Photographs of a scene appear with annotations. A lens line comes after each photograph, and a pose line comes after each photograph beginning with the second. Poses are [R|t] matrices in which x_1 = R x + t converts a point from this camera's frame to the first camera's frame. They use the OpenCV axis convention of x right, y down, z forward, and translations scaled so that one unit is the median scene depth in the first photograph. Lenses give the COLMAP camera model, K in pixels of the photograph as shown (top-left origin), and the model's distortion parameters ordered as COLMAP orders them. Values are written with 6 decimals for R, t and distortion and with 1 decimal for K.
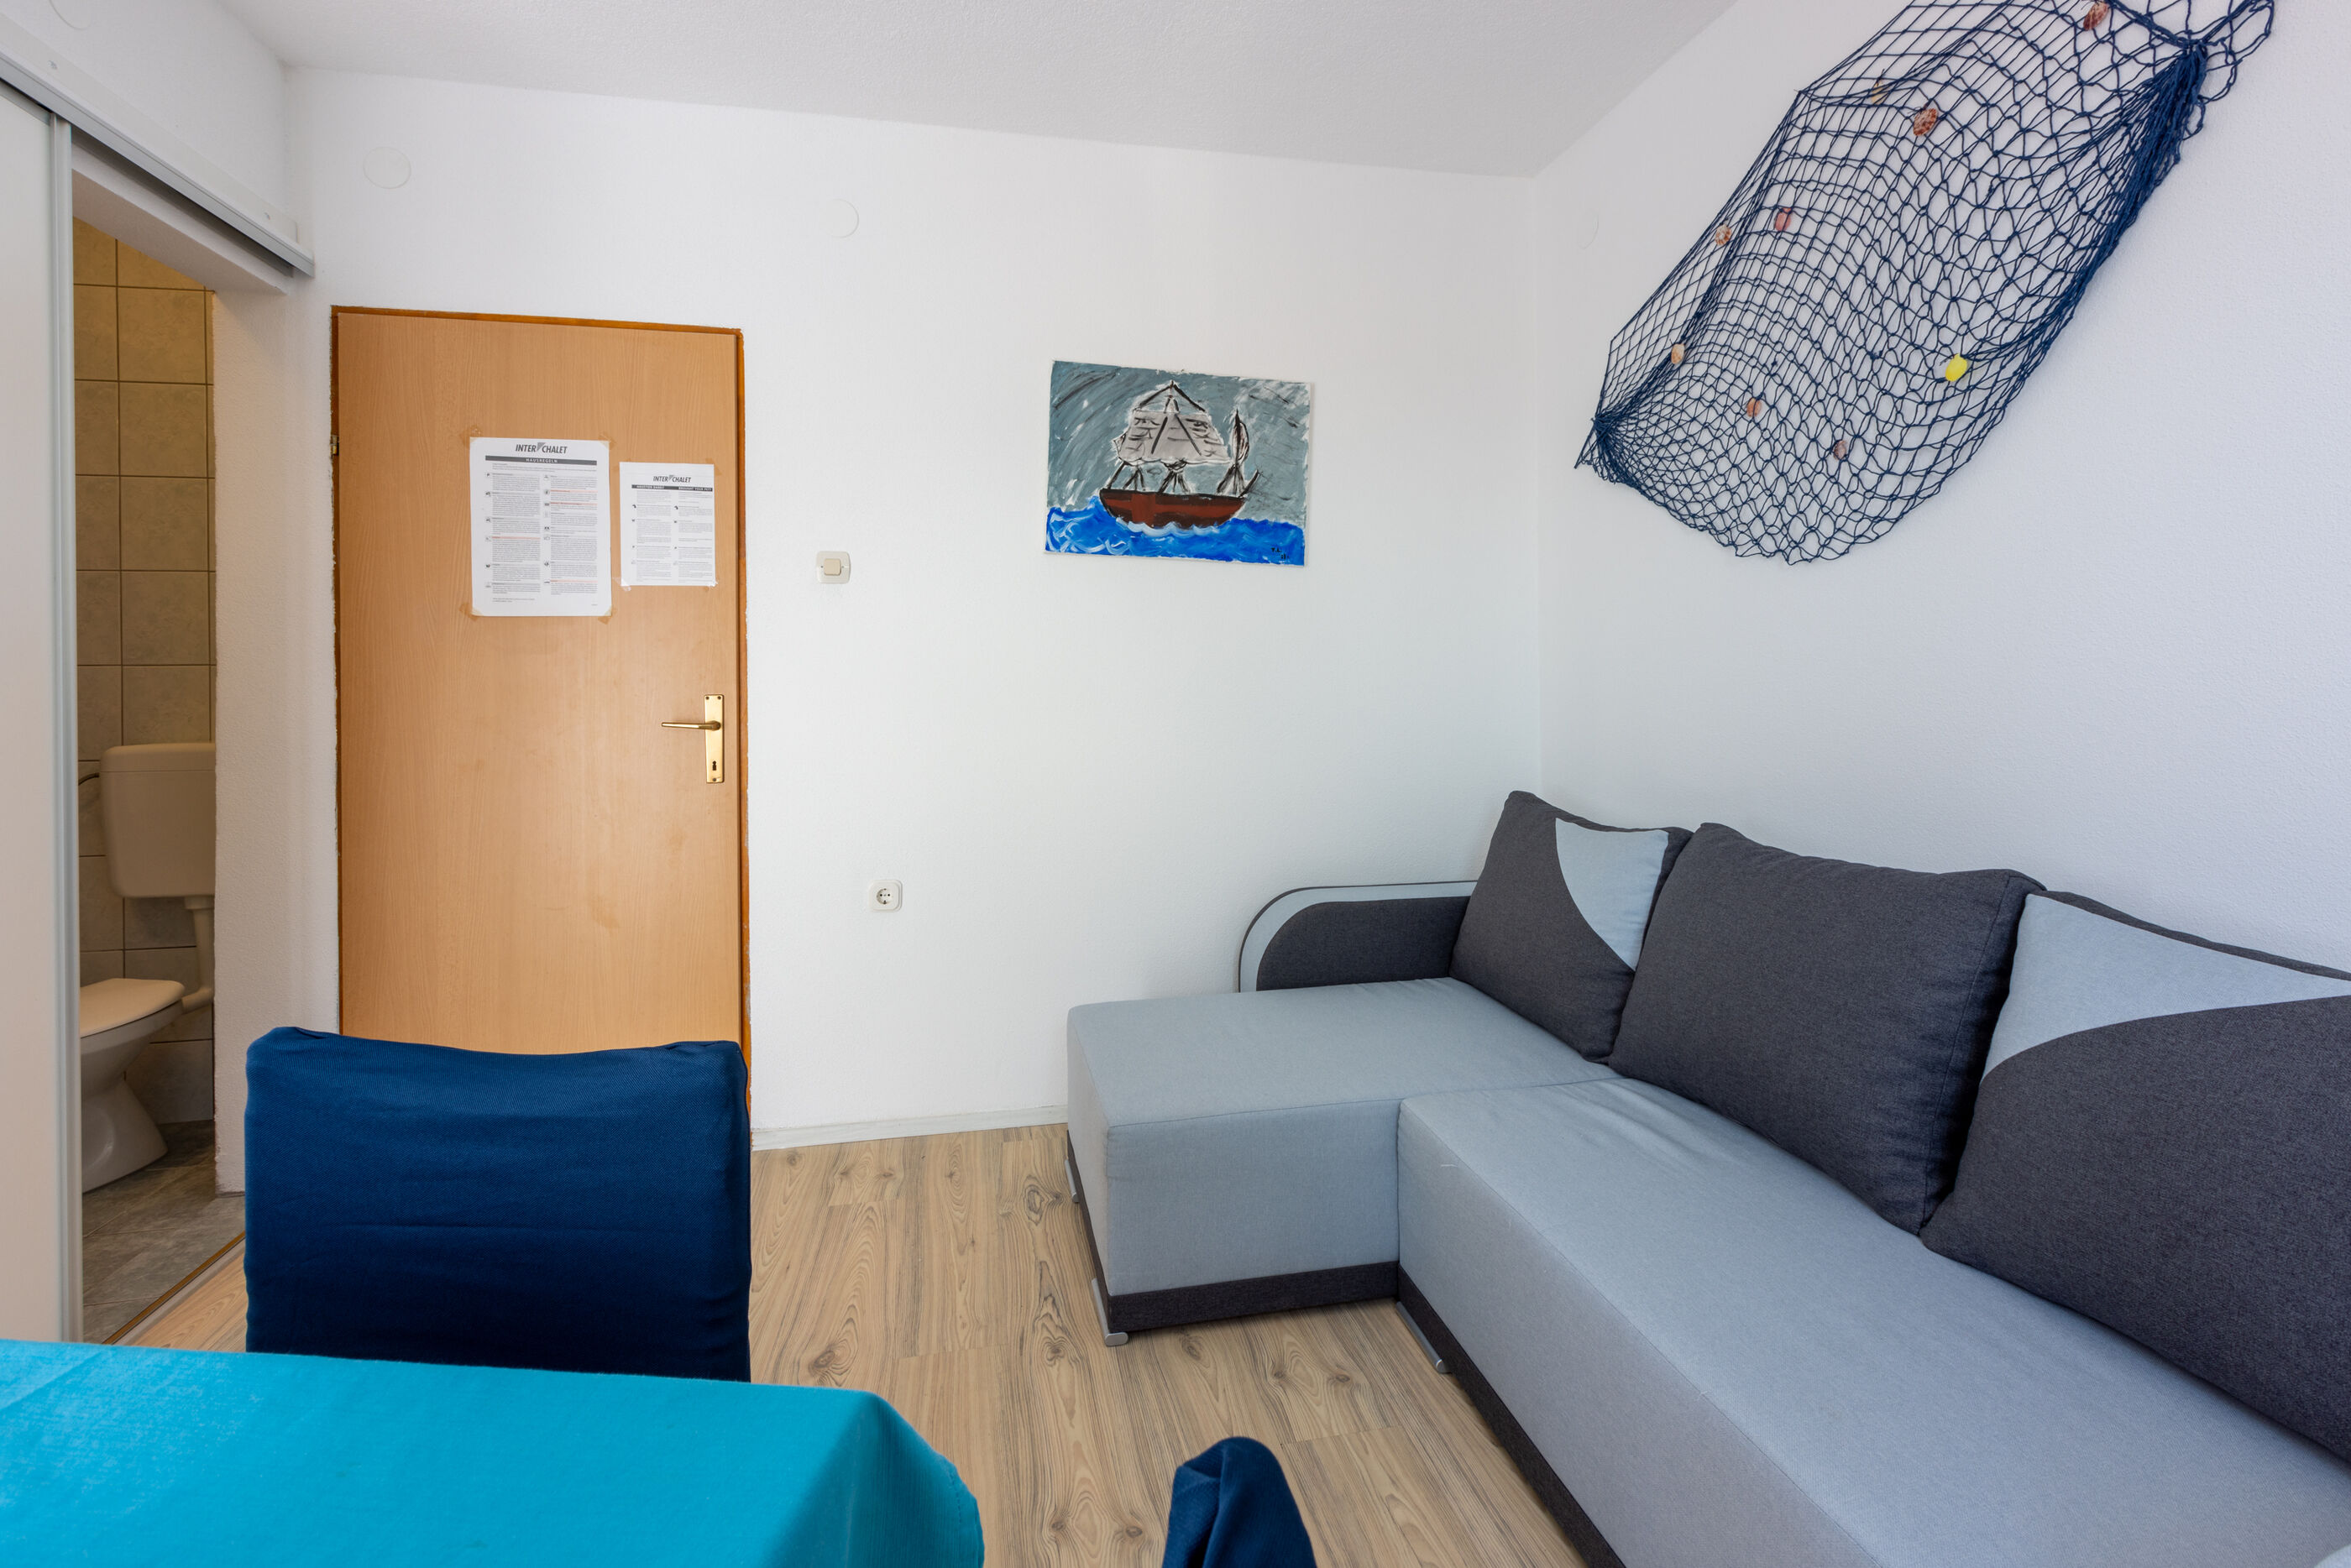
lens RADIAL K [[1067.6, 0, 1168.0], [0, 1067.6, 682.3], [0, 0, 1]] dist [-0.002232, 0.000520]
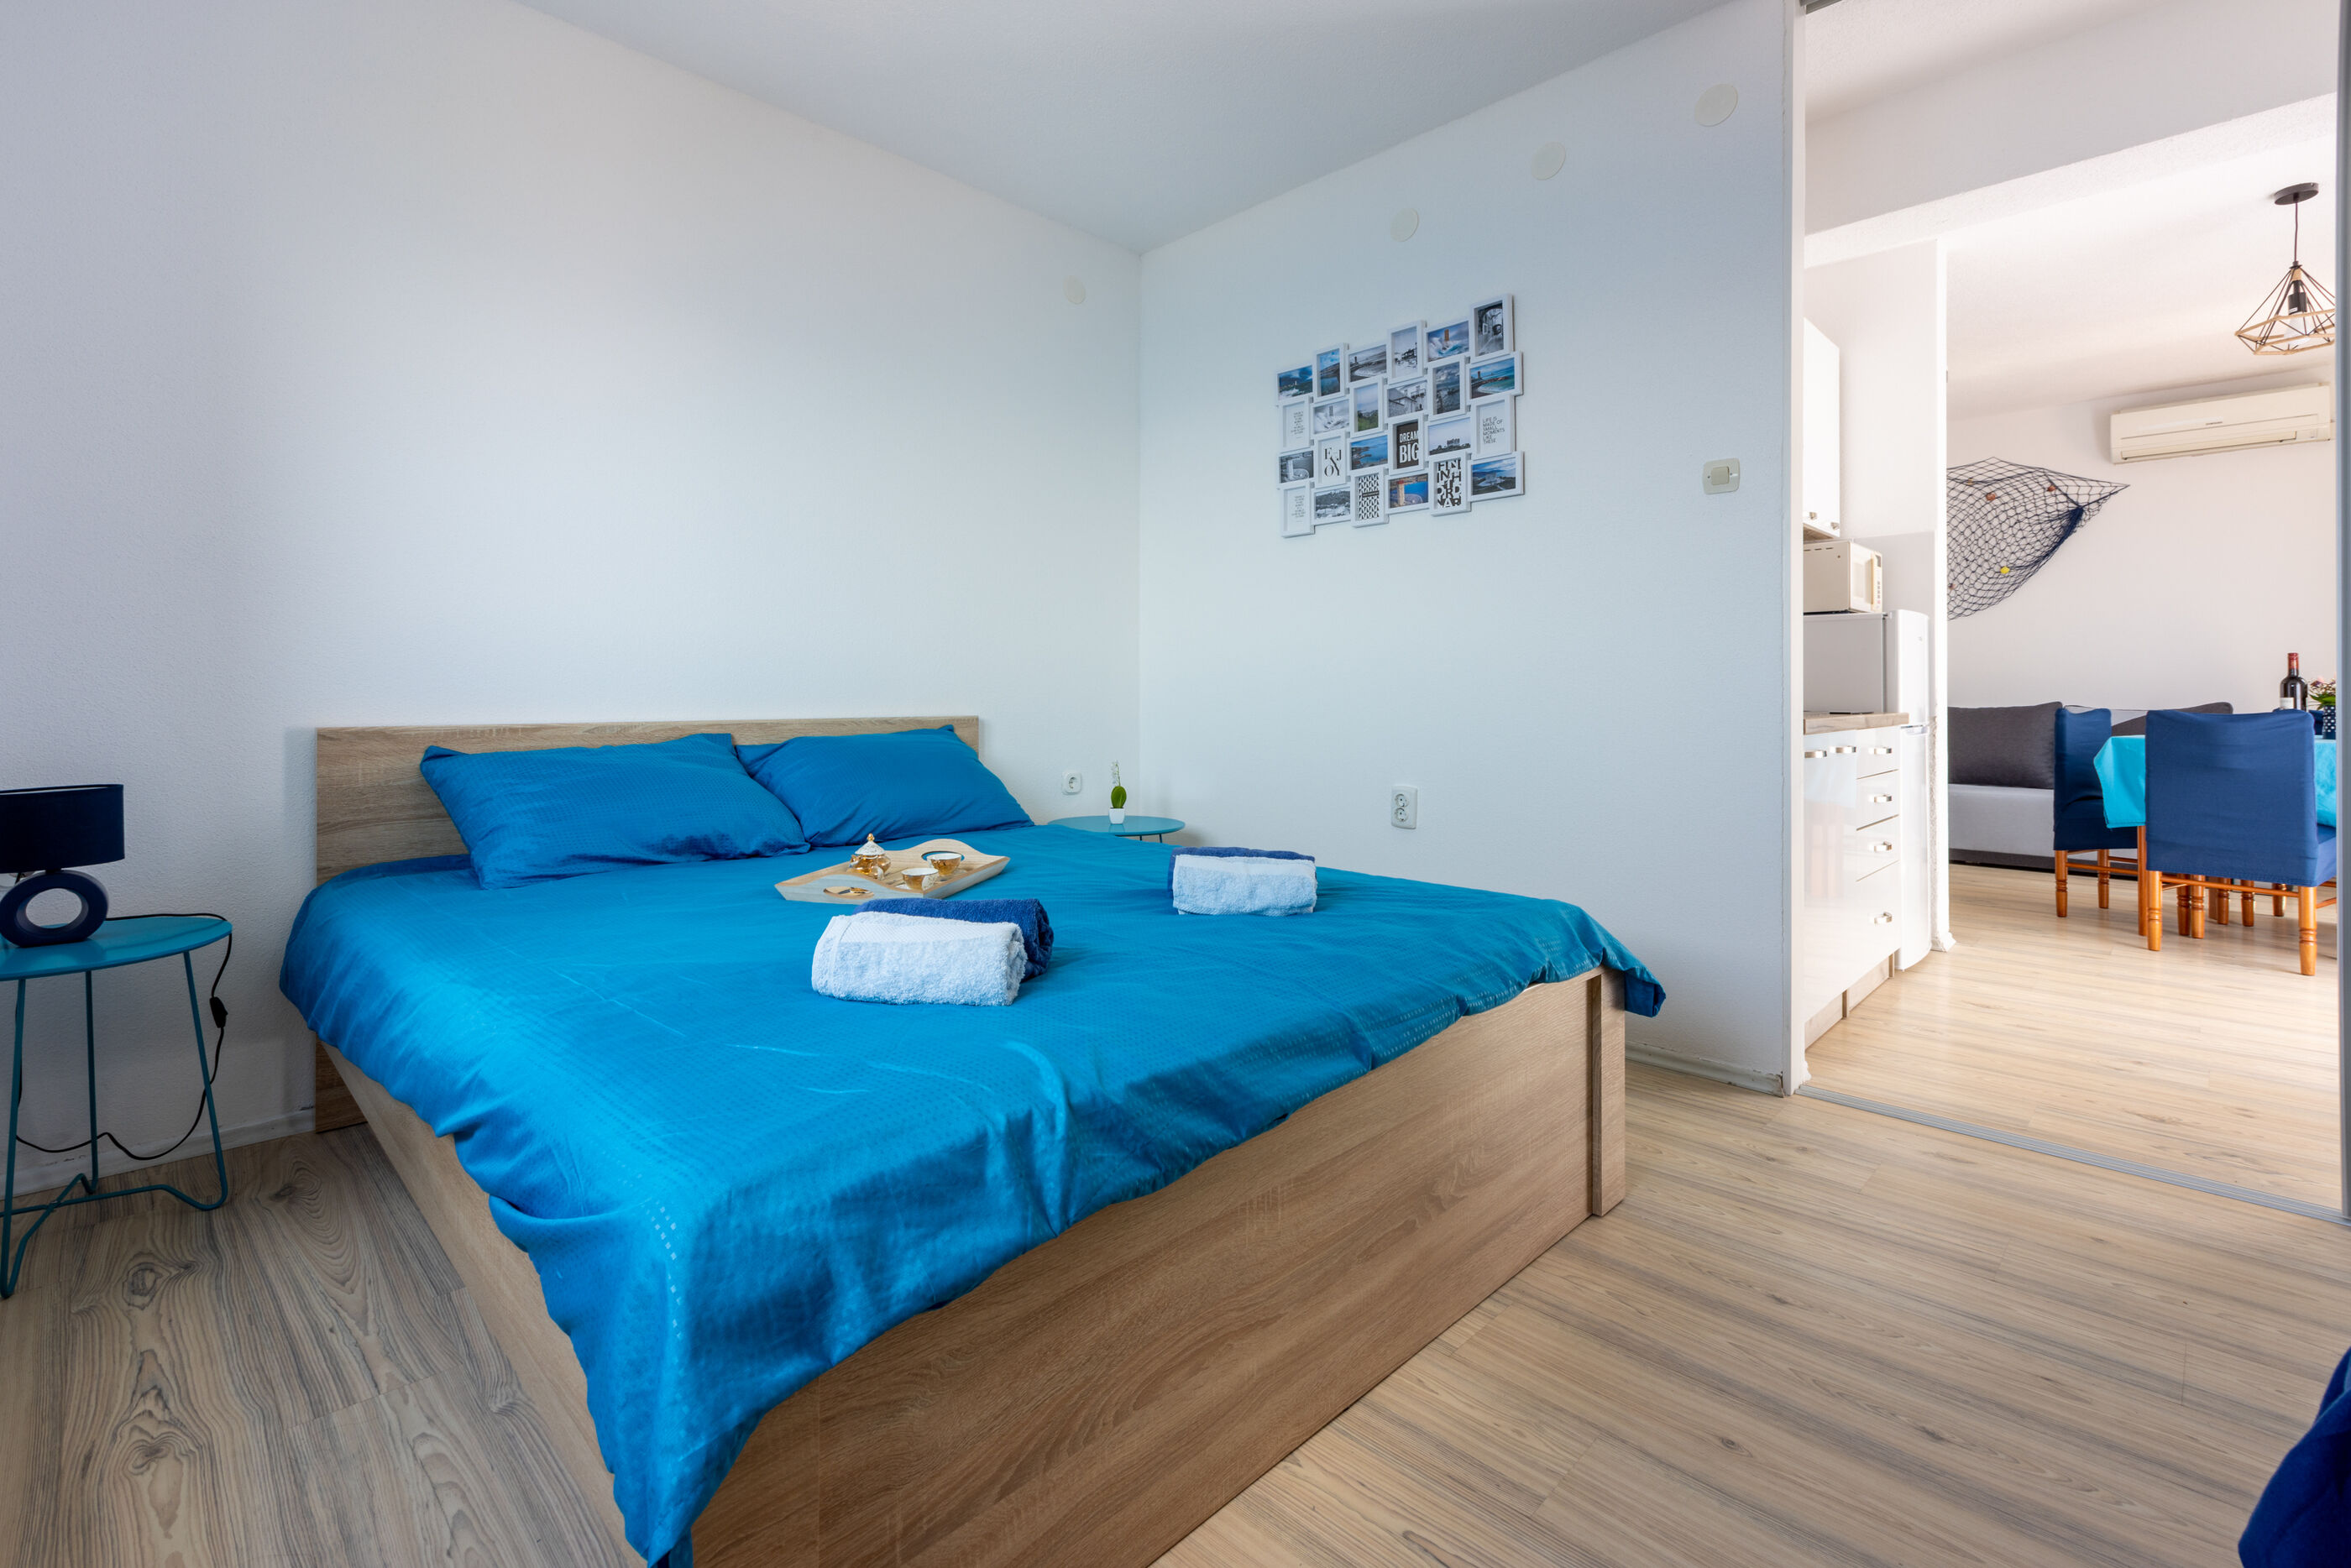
lens RADIAL K [[1067.6, 0, 1155.4], [0, 1067.6, 680.9], [0, 0, 1]] dist [-0.002232, 0.000520]
pose [[0.838386, 0.016223, 0.544835, -2.592803], [-0.008829, 0.999830, -0.016185, 0.115677], [-0.545005, 0.008759, 0.838387, -0.319486]]
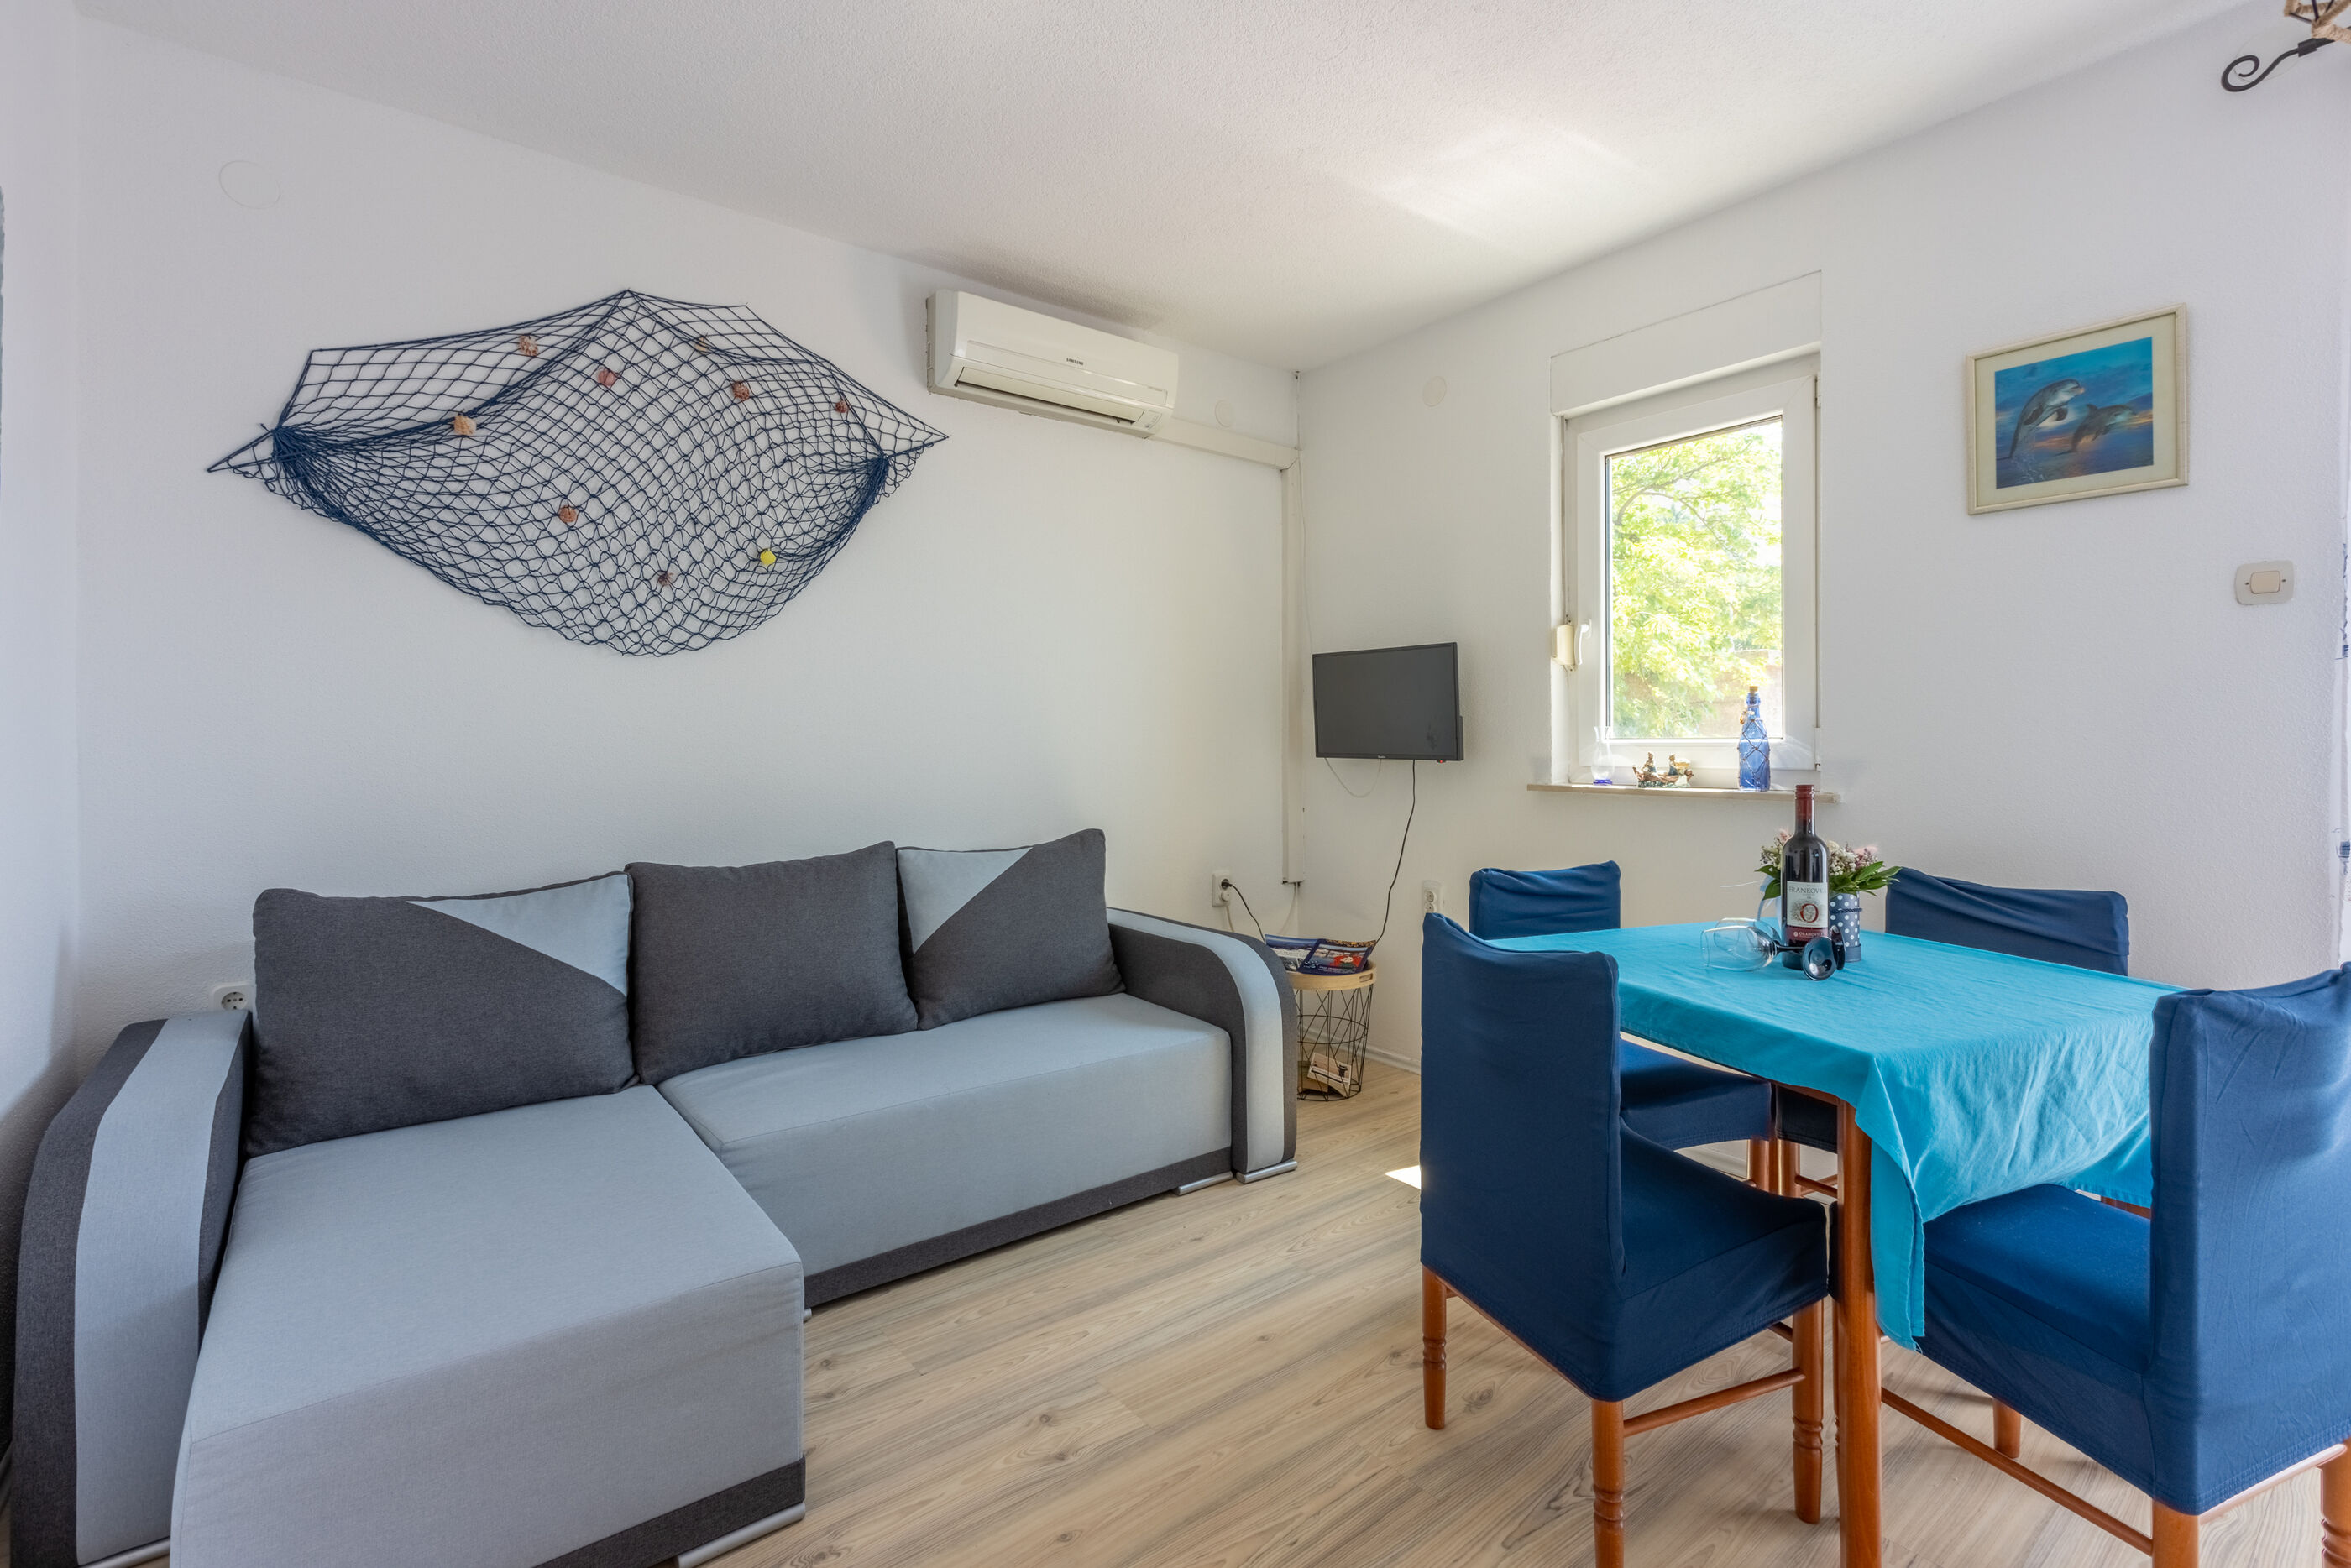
lens RADIAL K [[1067.6, 0, 1177.3], [0, 1067.6, 747.7], [0, 0, 1]] dist [-0.002232, 0.000520]
pose [[-0.458476, 0.003682, 0.888699, -0.736667], [0.005510, 0.999984, -0.001300, 0.004291], [-0.888690, 0.004301, -0.458489, 0.863353]]
